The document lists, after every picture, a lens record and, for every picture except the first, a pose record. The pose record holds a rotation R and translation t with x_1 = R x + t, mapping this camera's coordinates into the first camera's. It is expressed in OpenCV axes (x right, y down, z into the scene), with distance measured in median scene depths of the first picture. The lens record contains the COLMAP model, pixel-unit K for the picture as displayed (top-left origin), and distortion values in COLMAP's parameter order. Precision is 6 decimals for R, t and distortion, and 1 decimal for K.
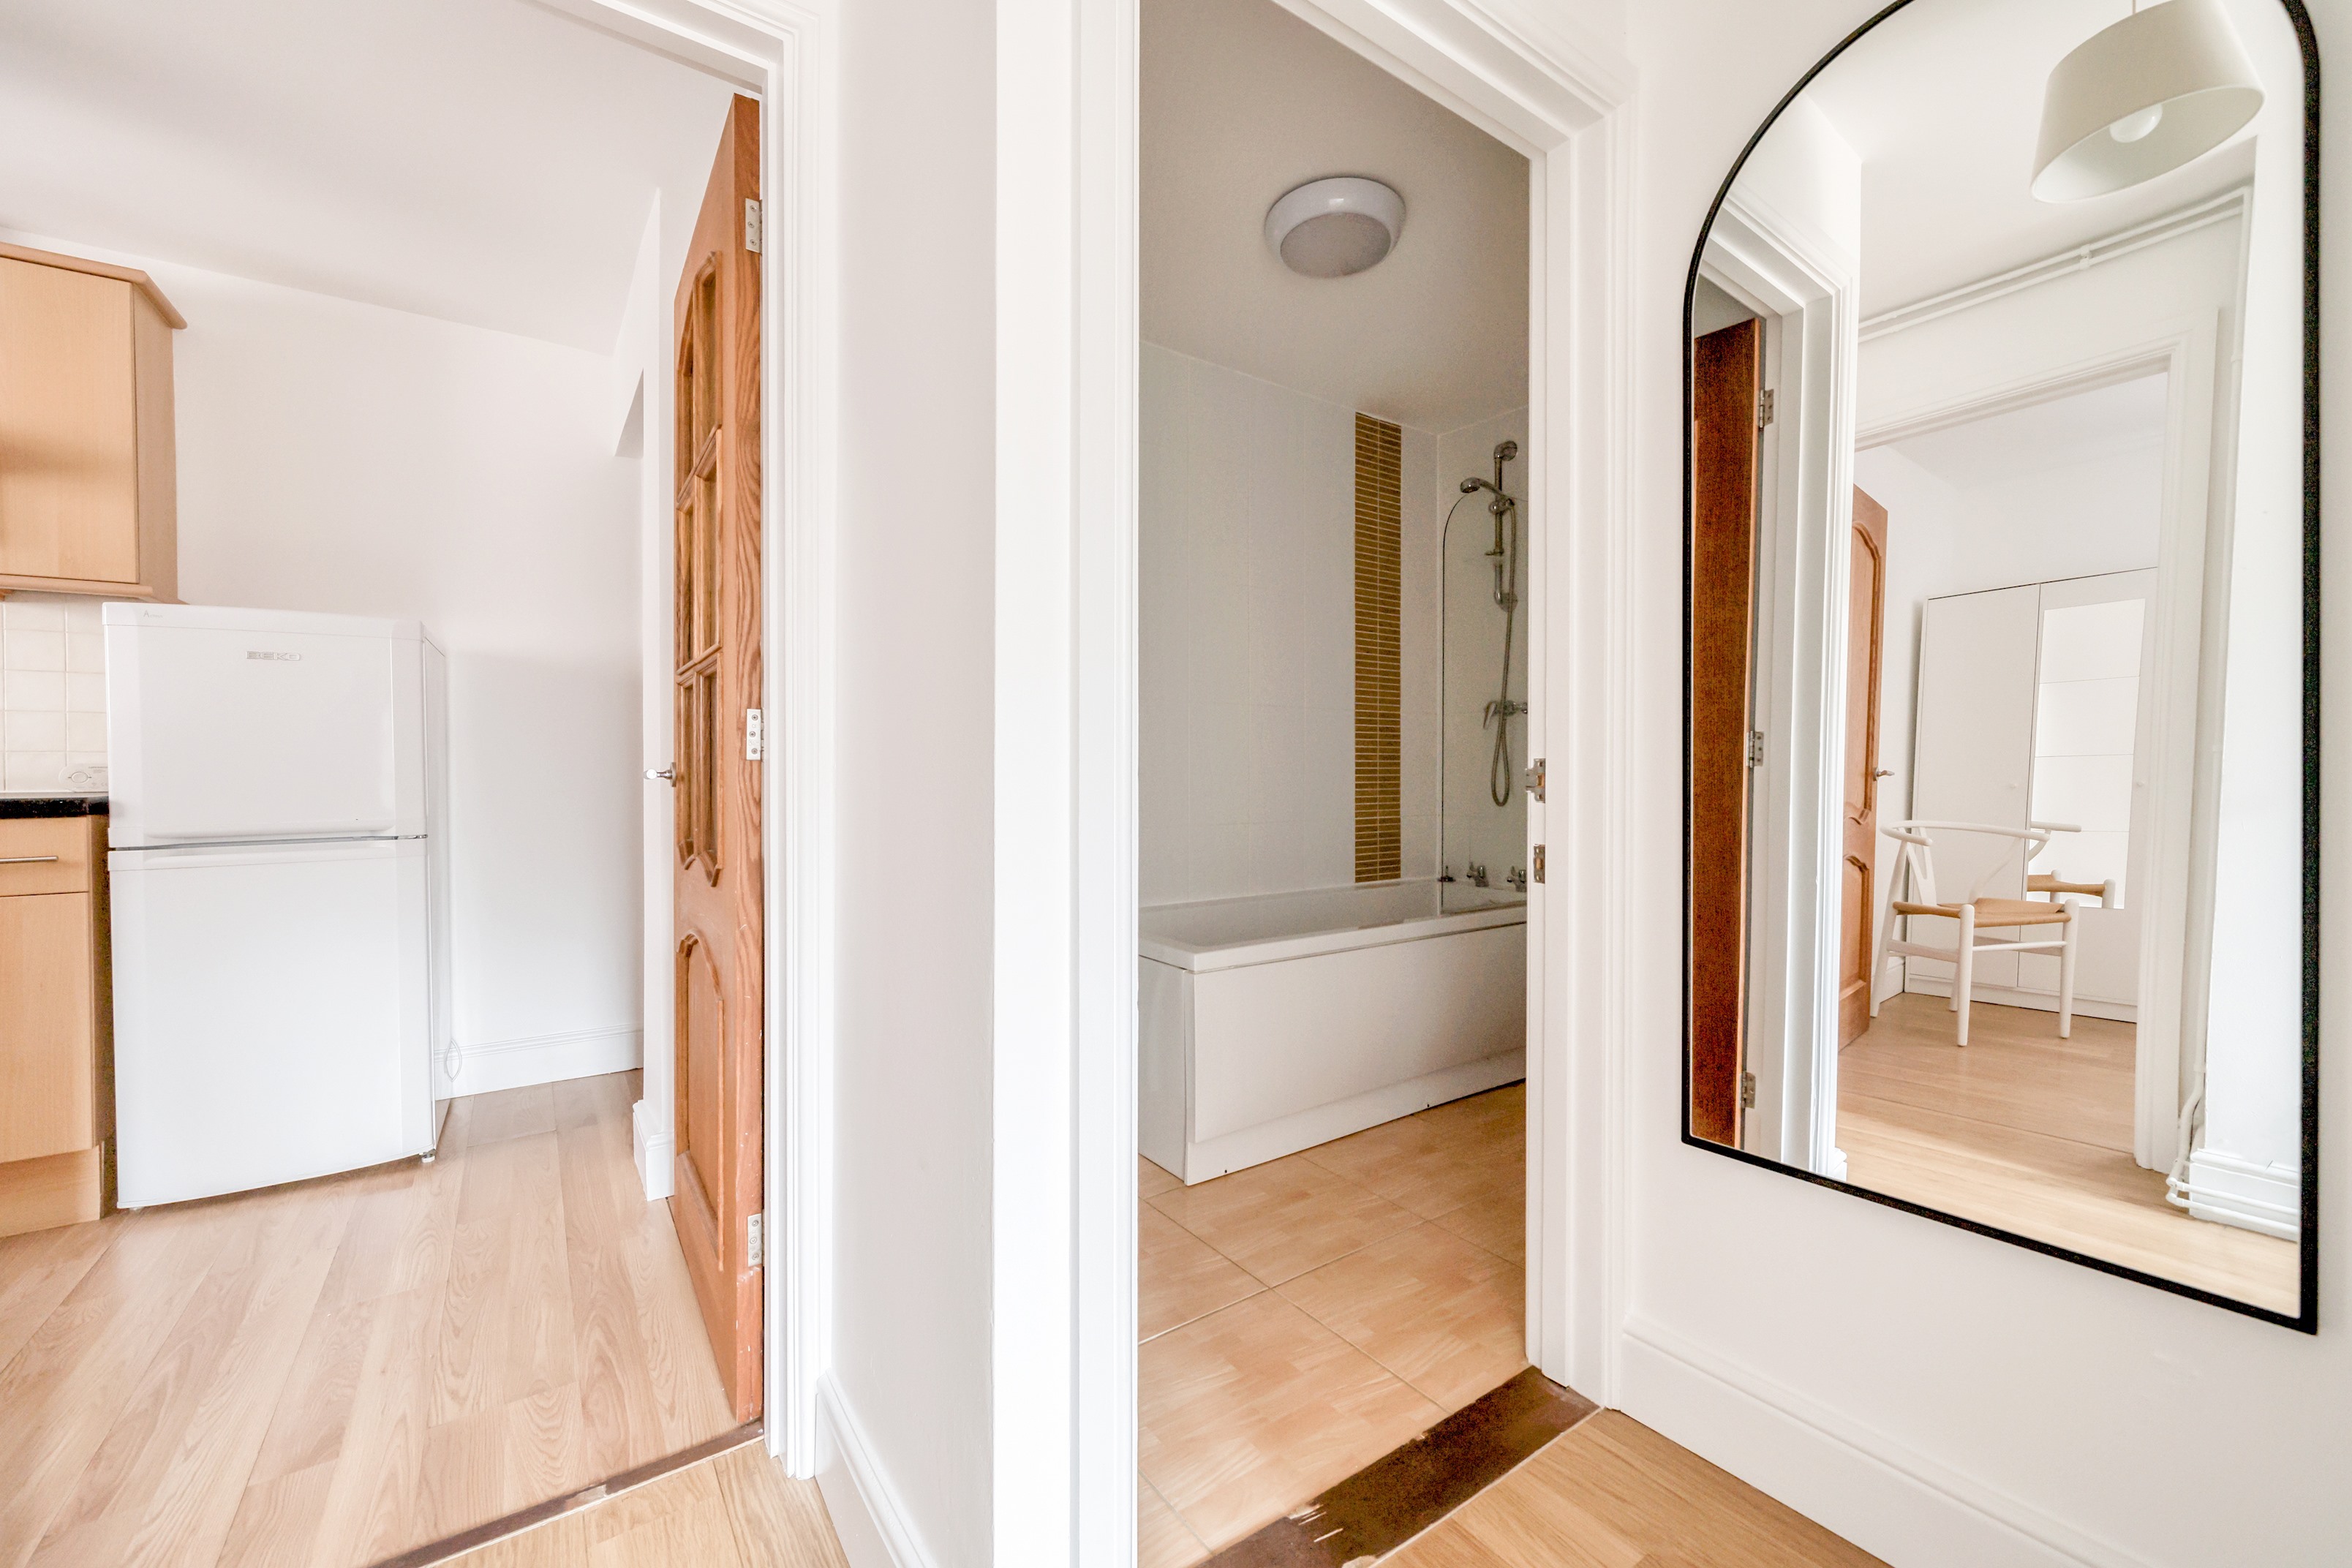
lens RADIAL K [[939.1, 0, 1198.2], [0, 939.1, 772.7], [0, 0, 1]] dist [-0.000568, 0.000124]
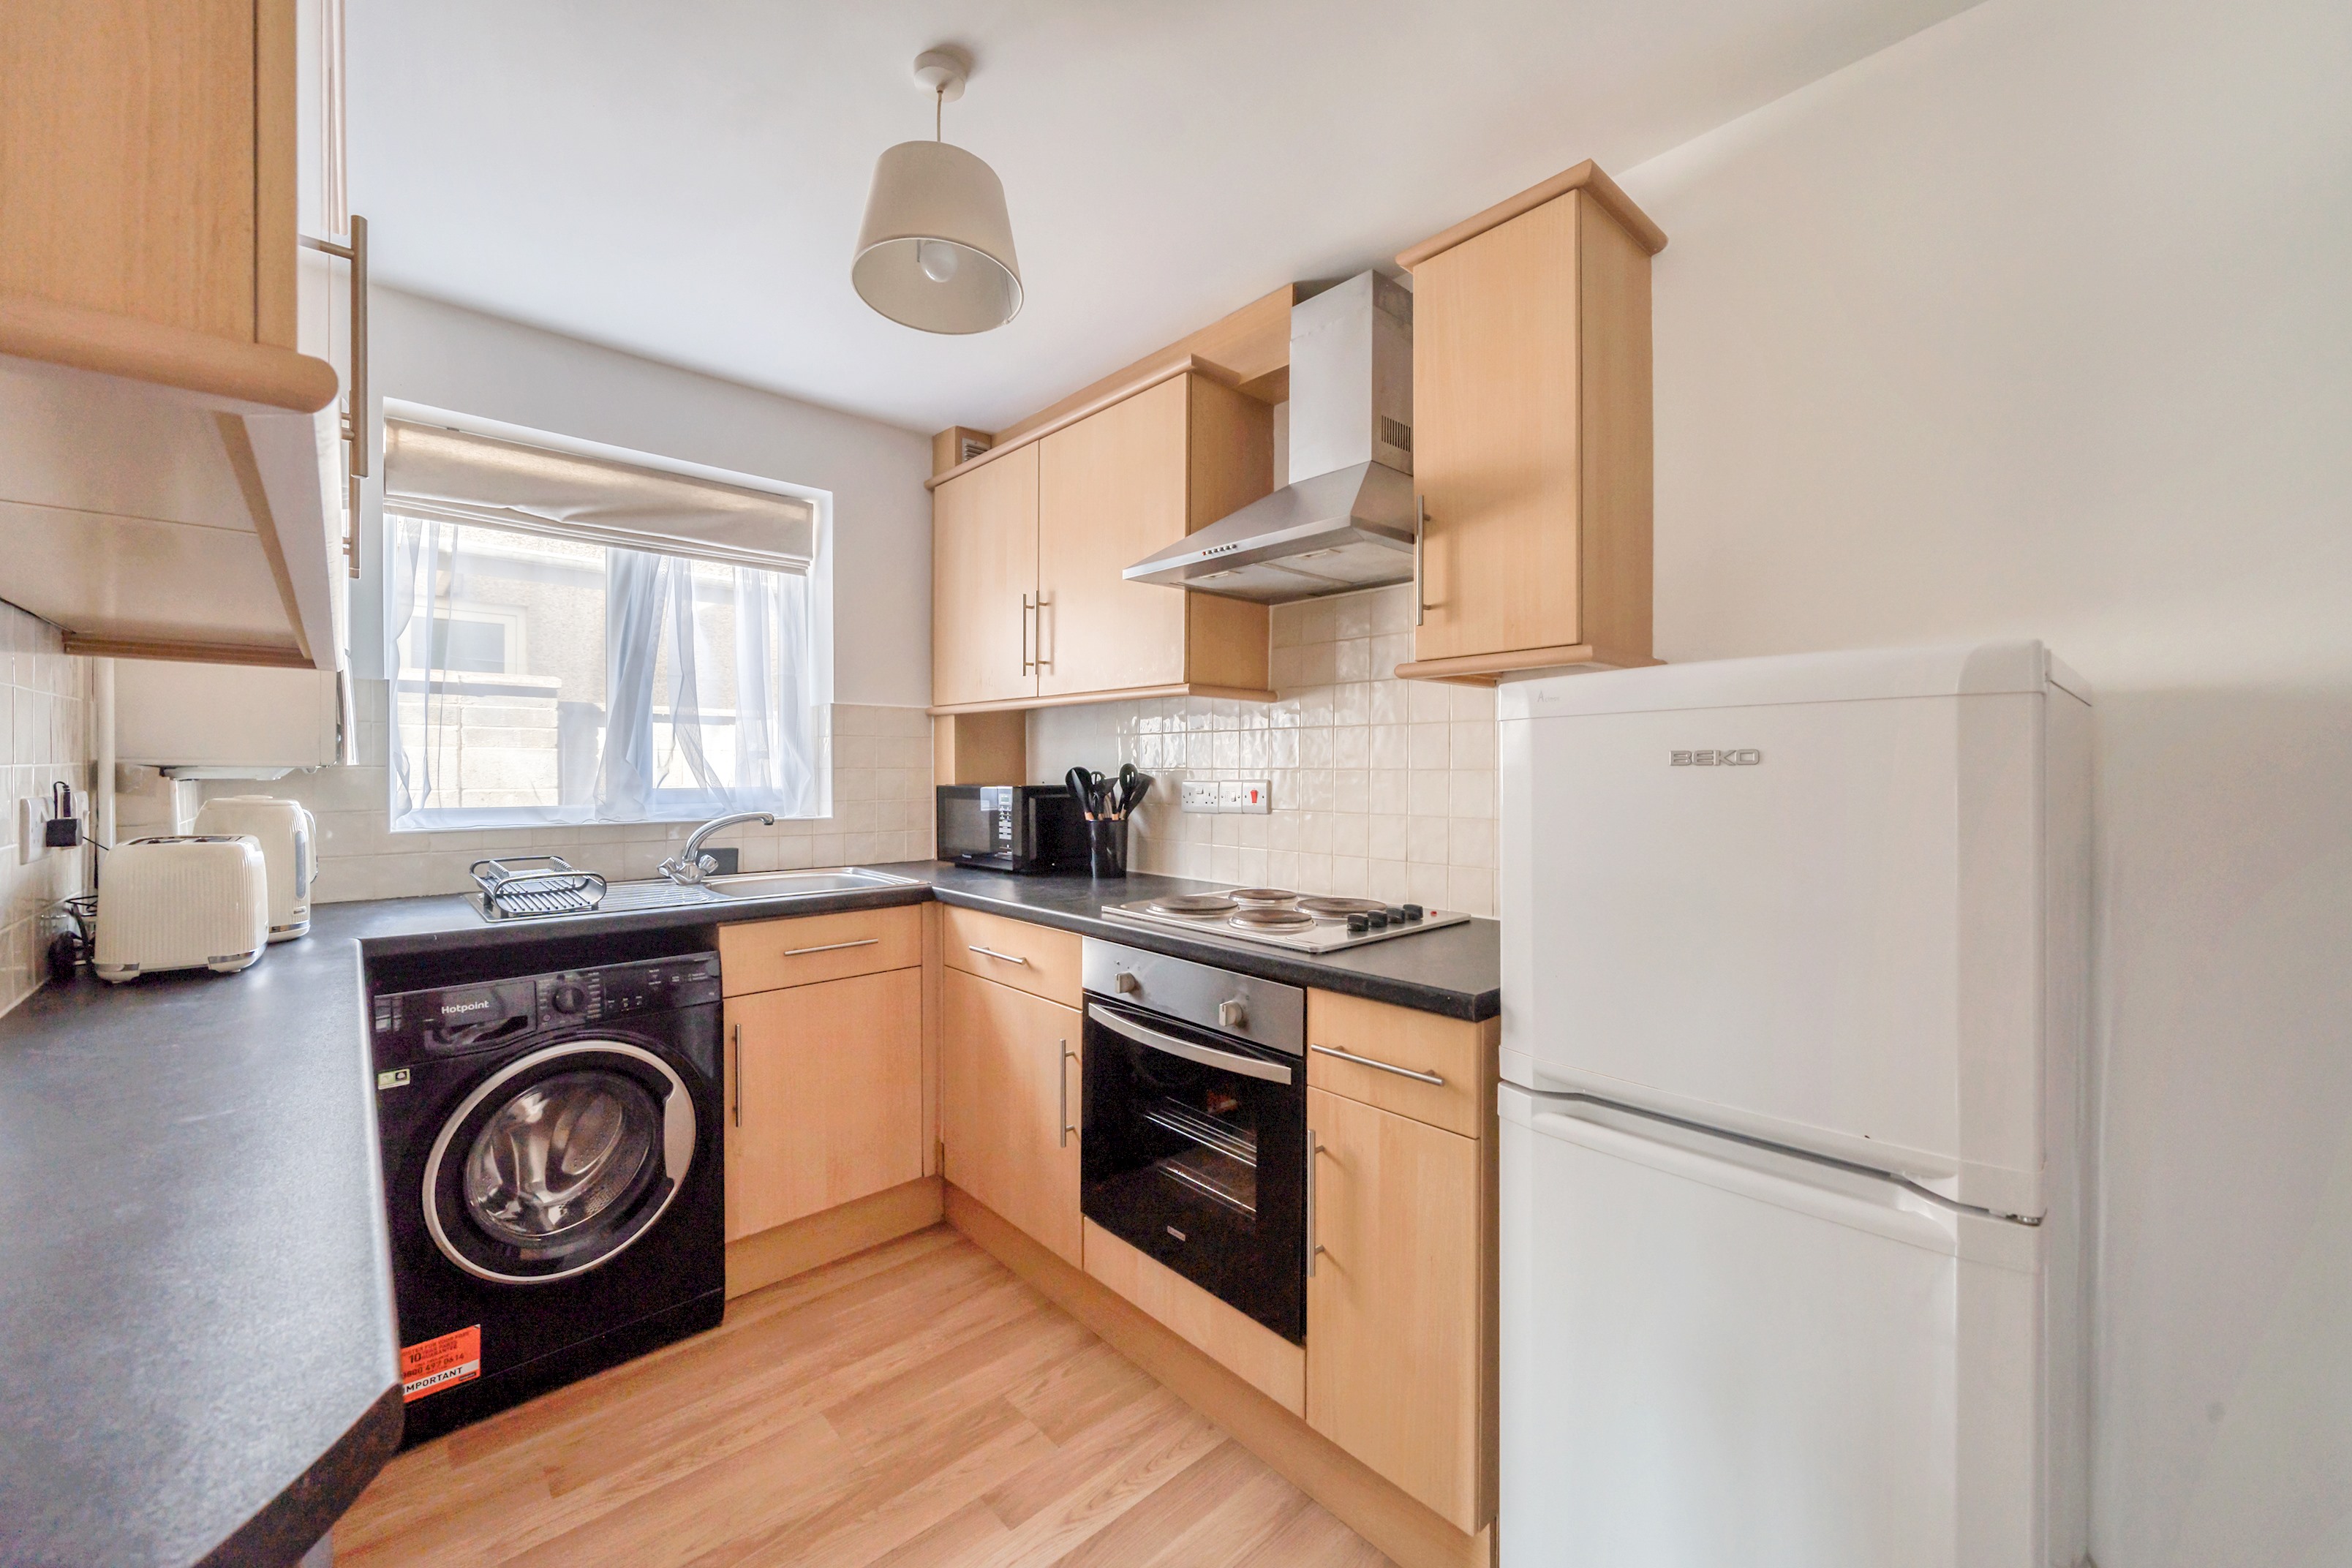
lens RADIAL K [[884.2, 0, 1179.1], [0, 884.2, 781.8], [0, 0, 1]] dist [-0.004871, 0.000525]
pose [[0.115432, 0.013427, -0.993225, -0.550656], [-0.014233, 0.999828, 0.011862, -0.110432], [0.993213, 0.012767, 0.115603, 0.656702]]
